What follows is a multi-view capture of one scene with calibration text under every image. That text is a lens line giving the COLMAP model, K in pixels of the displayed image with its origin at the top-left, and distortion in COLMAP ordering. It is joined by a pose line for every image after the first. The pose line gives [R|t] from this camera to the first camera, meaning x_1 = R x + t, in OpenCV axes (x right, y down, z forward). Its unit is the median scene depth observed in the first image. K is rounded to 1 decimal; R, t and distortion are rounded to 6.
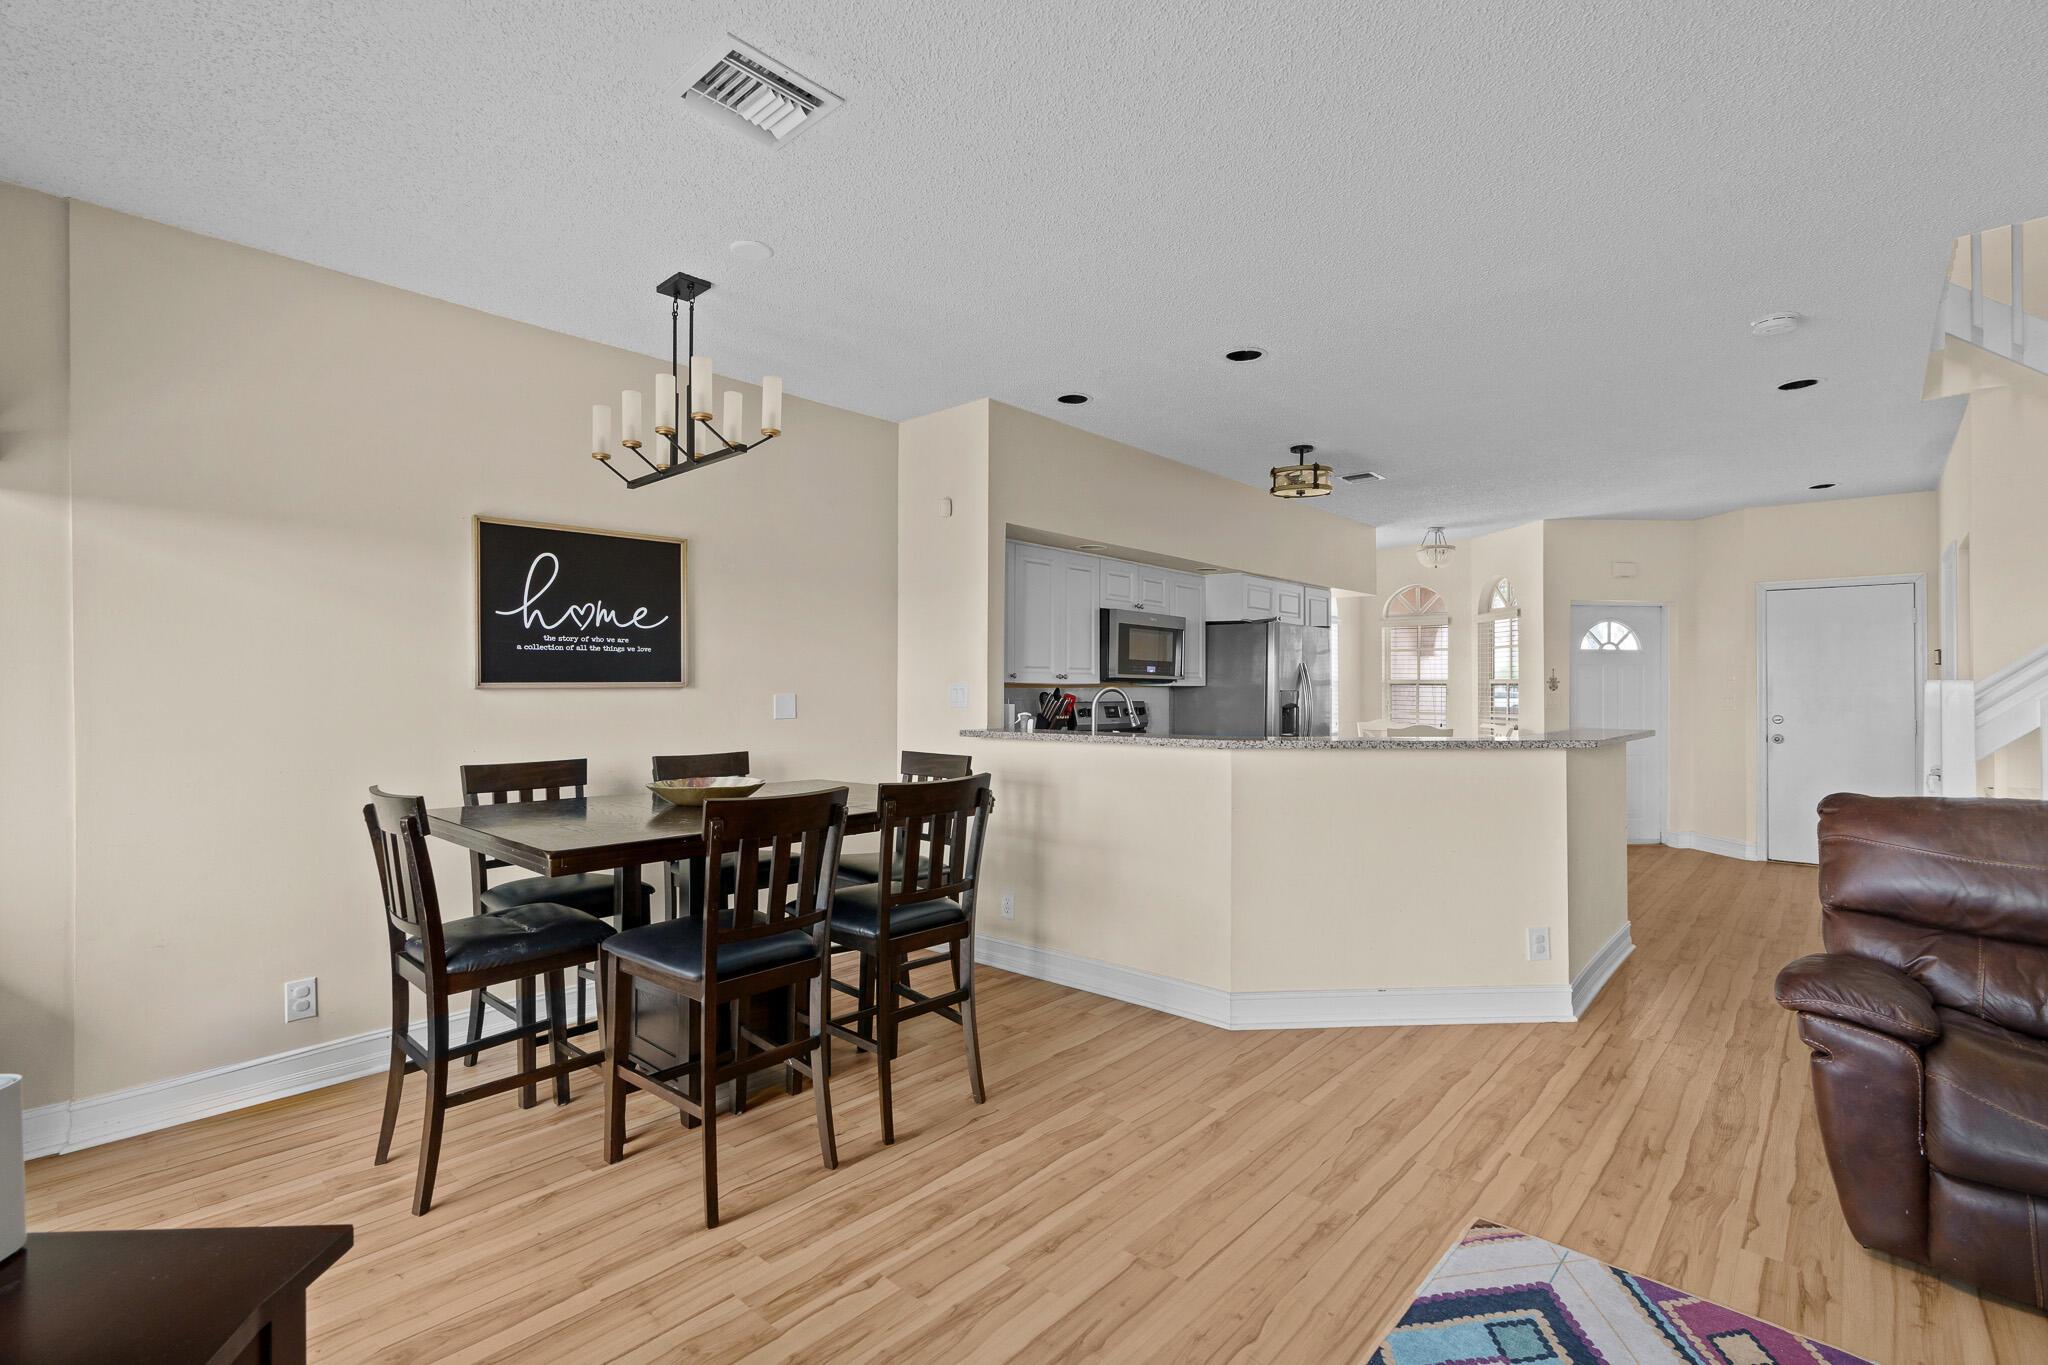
lens RADIAL K [[939.7, 0, 1024.0], [0, 939.7, 682.5], [0, 0, 1]] dist [-0.023419, 0.008265]
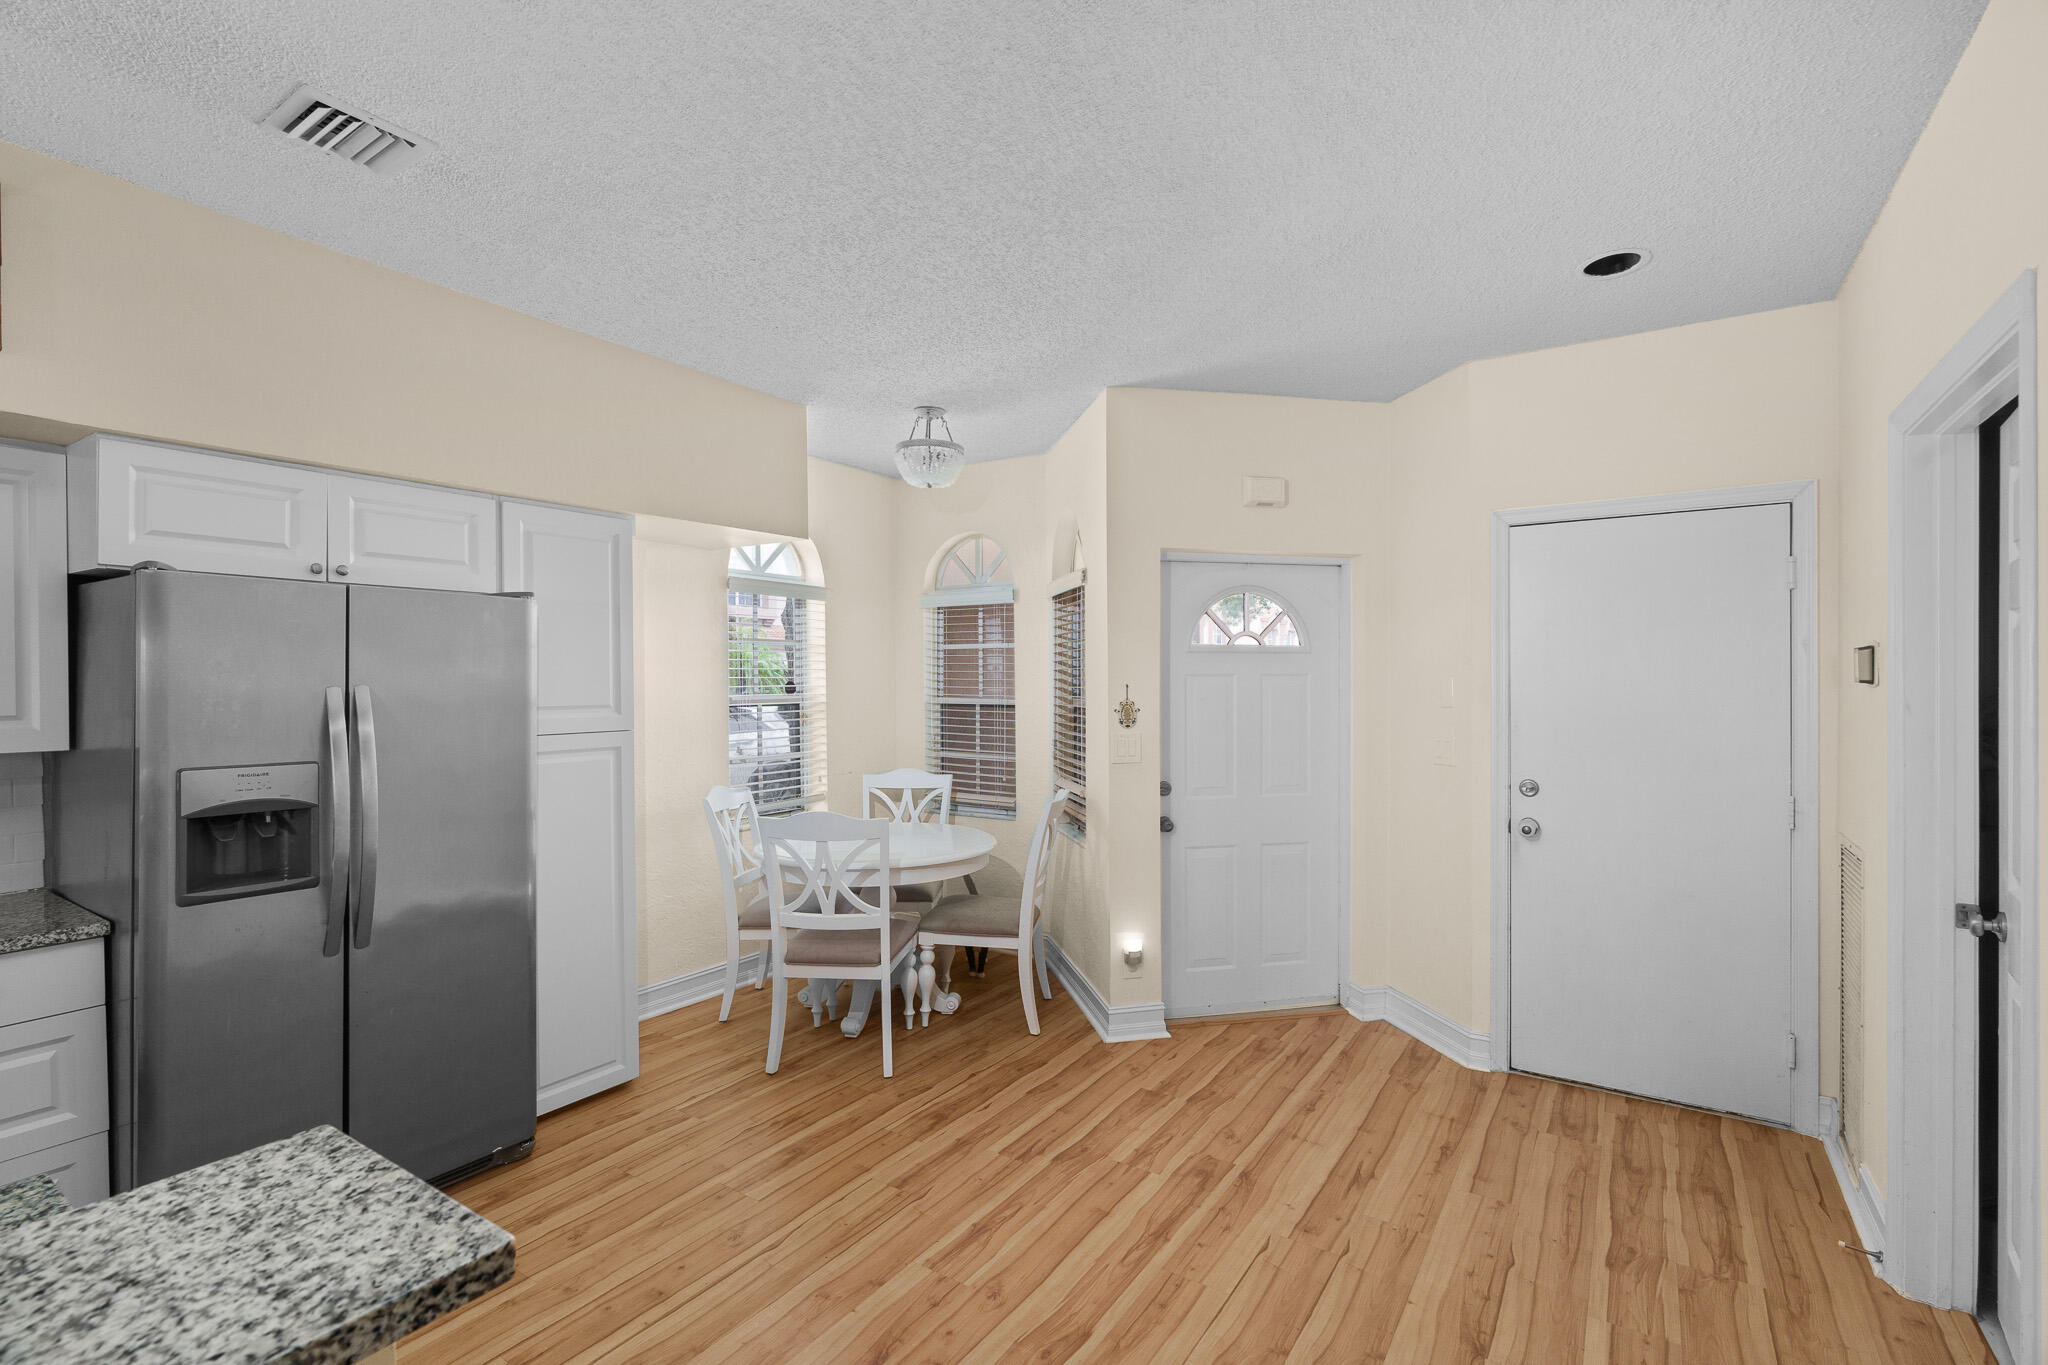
lens RADIAL K [[921.0, 0, 1026.8], [0, 921.0, 678.4], [0, 0, 1]] dist [-0.012948, 0.007447]
pose [[0.990678, -0.006733, 0.136061, 0.887972], [0.006123, 0.999969, 0.004902, -0.041009], [-0.136090, -0.004023, 0.990688, 1.020359]]
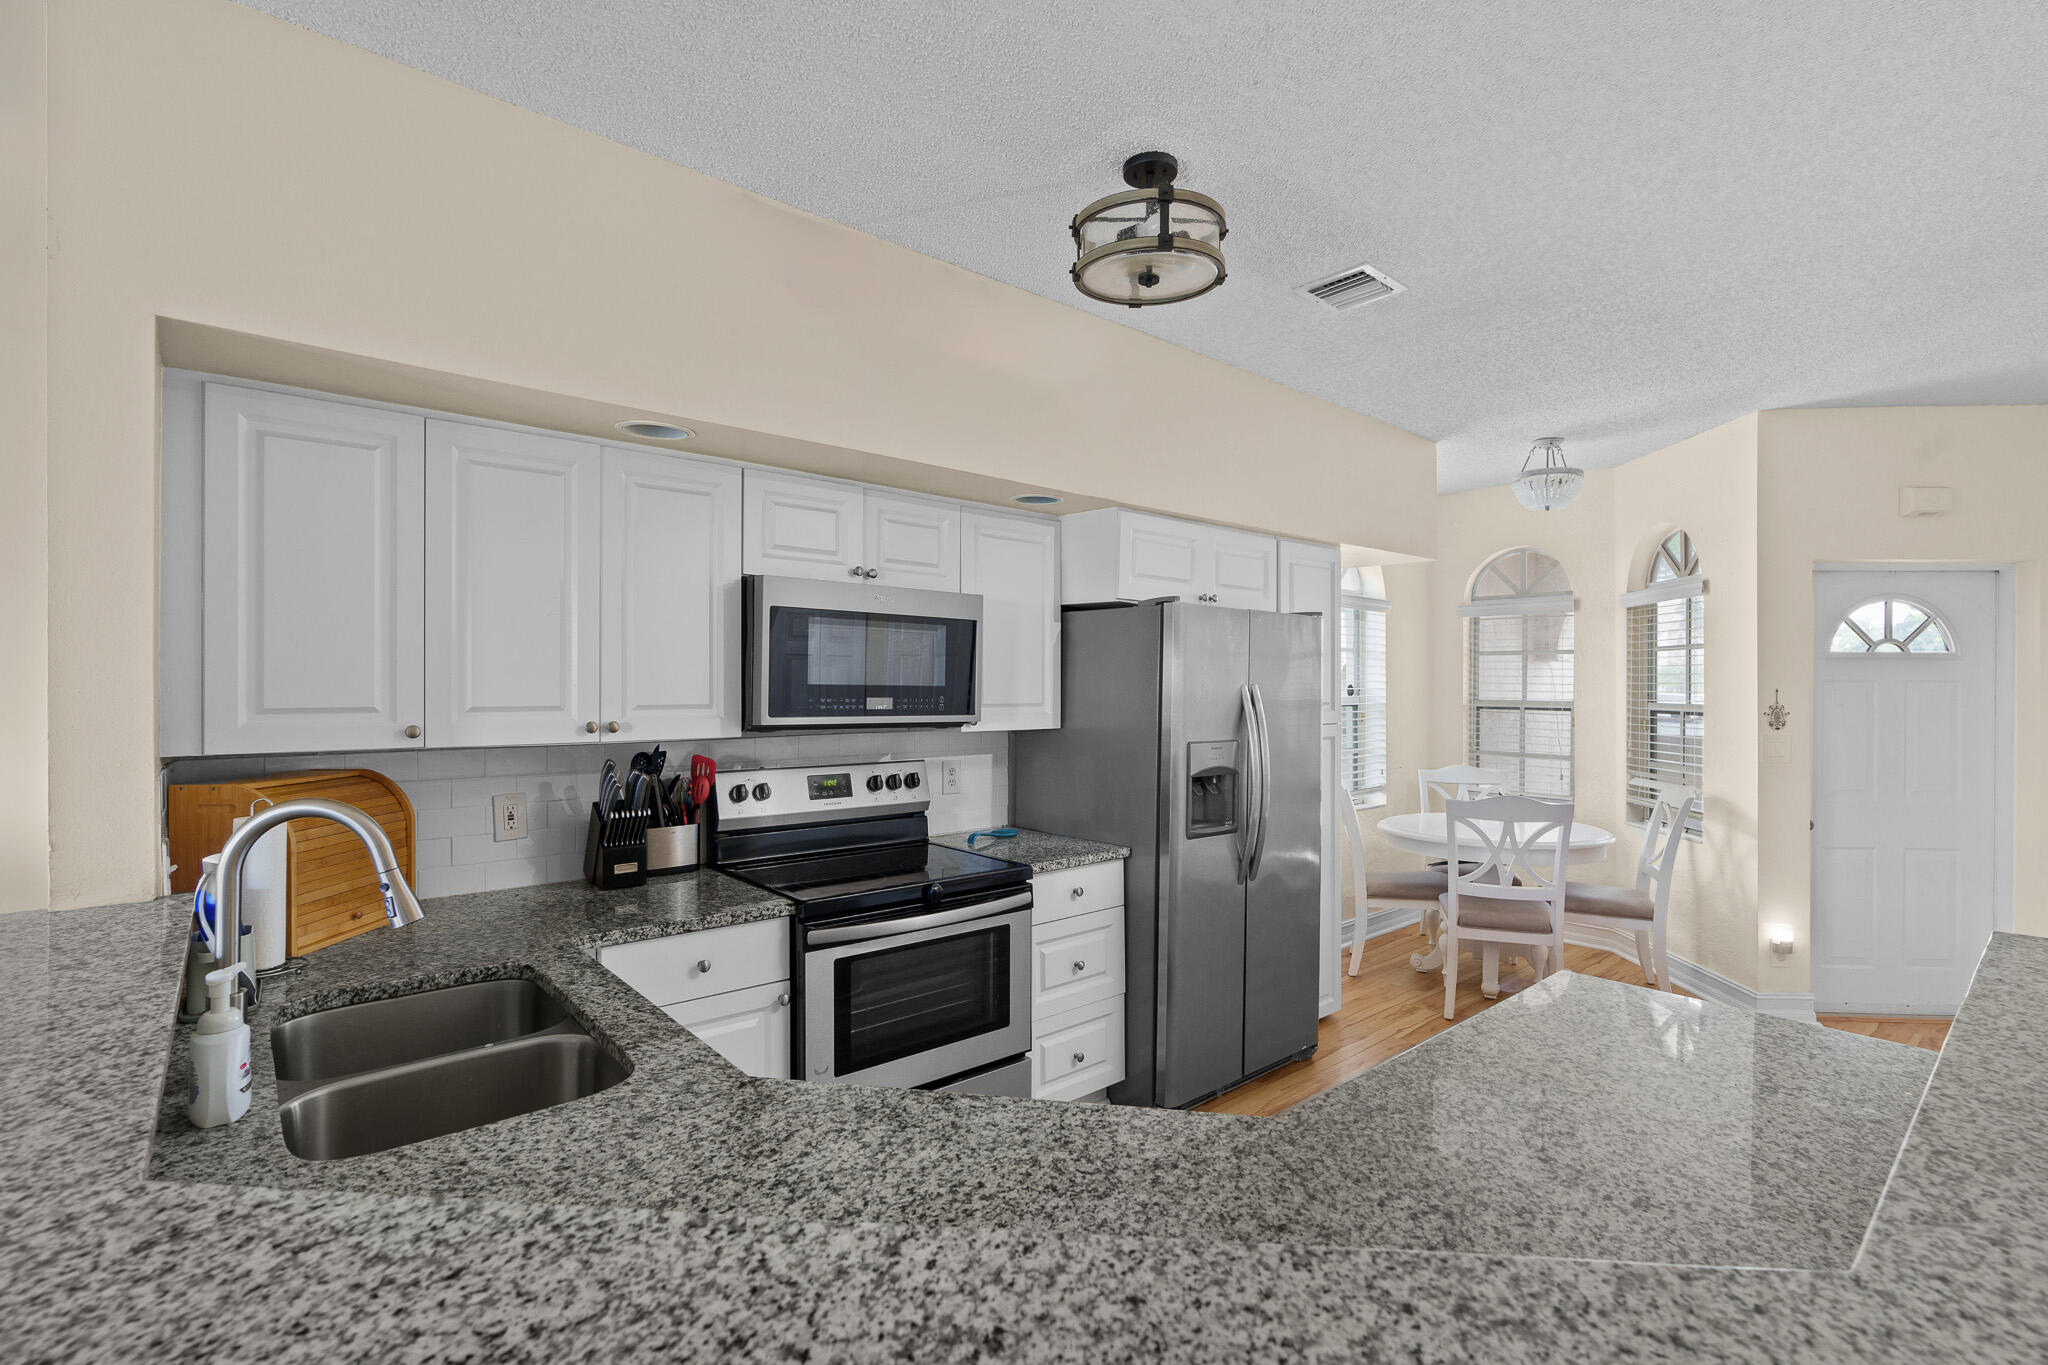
lens RADIAL K [[921.0, 0, 1026.8], [0, 921.0, 678.4], [0, 0, 1]] dist [-0.012948, 0.007447]
pose [[0.991509, -0.001319, -0.130034, 0.411637], [0.000862, 0.999993, -0.003568, -0.038253], [0.130038, 0.003425, 0.991503, 0.835730]]
